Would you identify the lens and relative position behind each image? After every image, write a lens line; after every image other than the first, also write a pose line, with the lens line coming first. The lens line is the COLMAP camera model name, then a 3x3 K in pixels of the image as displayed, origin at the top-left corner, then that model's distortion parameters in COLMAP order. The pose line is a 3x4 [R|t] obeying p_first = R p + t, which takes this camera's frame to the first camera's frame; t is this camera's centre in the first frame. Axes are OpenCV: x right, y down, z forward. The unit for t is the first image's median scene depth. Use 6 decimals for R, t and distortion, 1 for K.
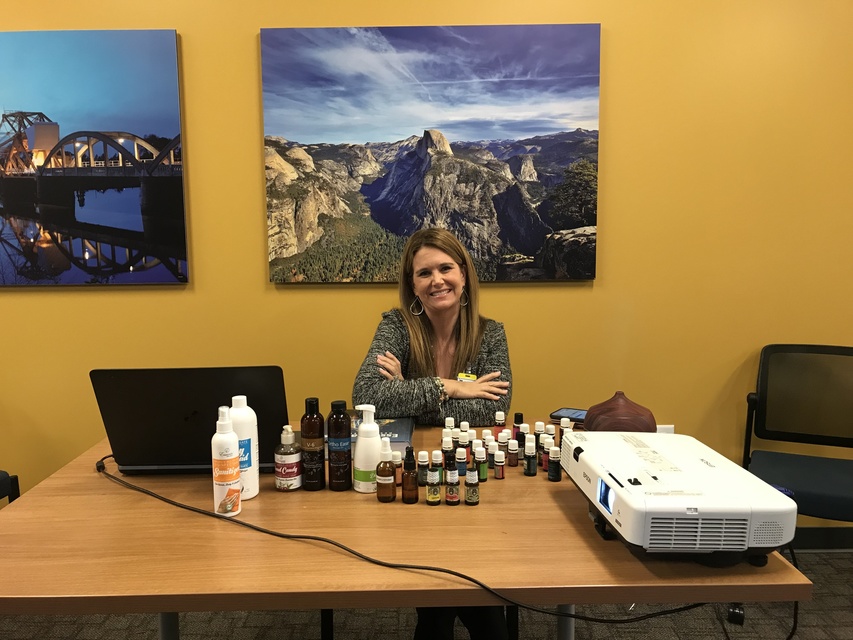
lens RADIAL K [[692.7, 0, 426.9], [0, 692.7, 317.9], [0, 0, 1]] dist [0.006827, 0.012431]
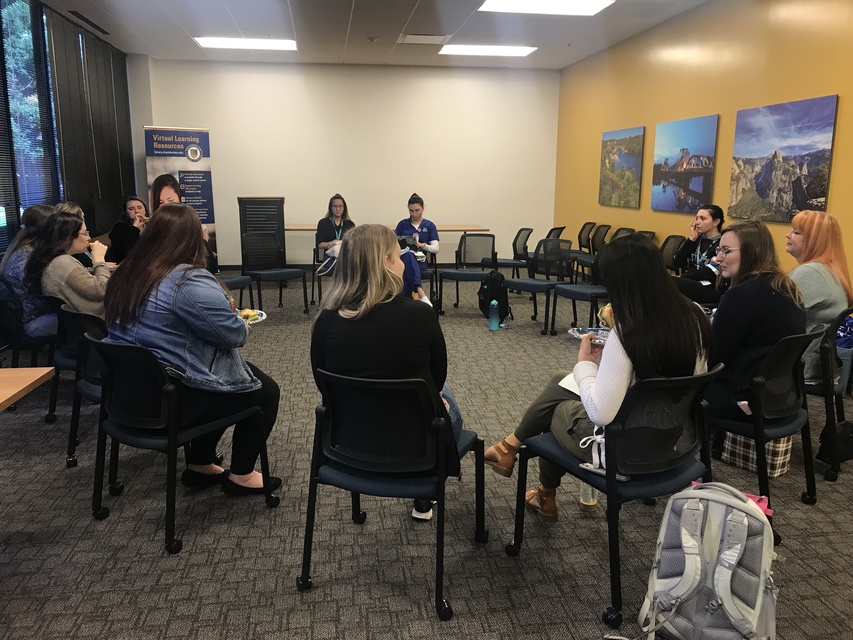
lens RADIAL K [[692.7, 0, 426.9], [0, 692.7, 315.0], [0, 0, 1]] dist [0.006827, 0.012431]
pose [[0.157912, 0.200931, -0.966794, 2.079437], [-0.138632, 0.973892, 0.179763, -0.006289], [0.977673, 0.105642, 0.181645, -0.431902]]
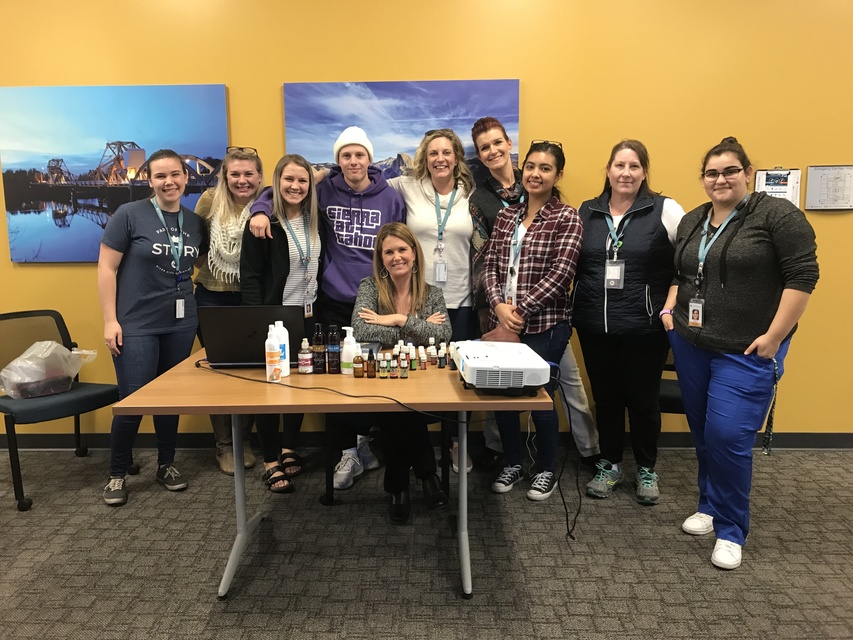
lens RADIAL K [[692.7, 0, 425.9], [0, 692.7, 319.8], [0, 0, 1]] dist [0.006827, 0.012431]
pose [[0.999826, 0.001769, -0.018553, 0.083396], [-0.001146, 0.999436, 0.033574, 0.026072], [0.018602, -0.033547, 0.999264, -0.451025]]
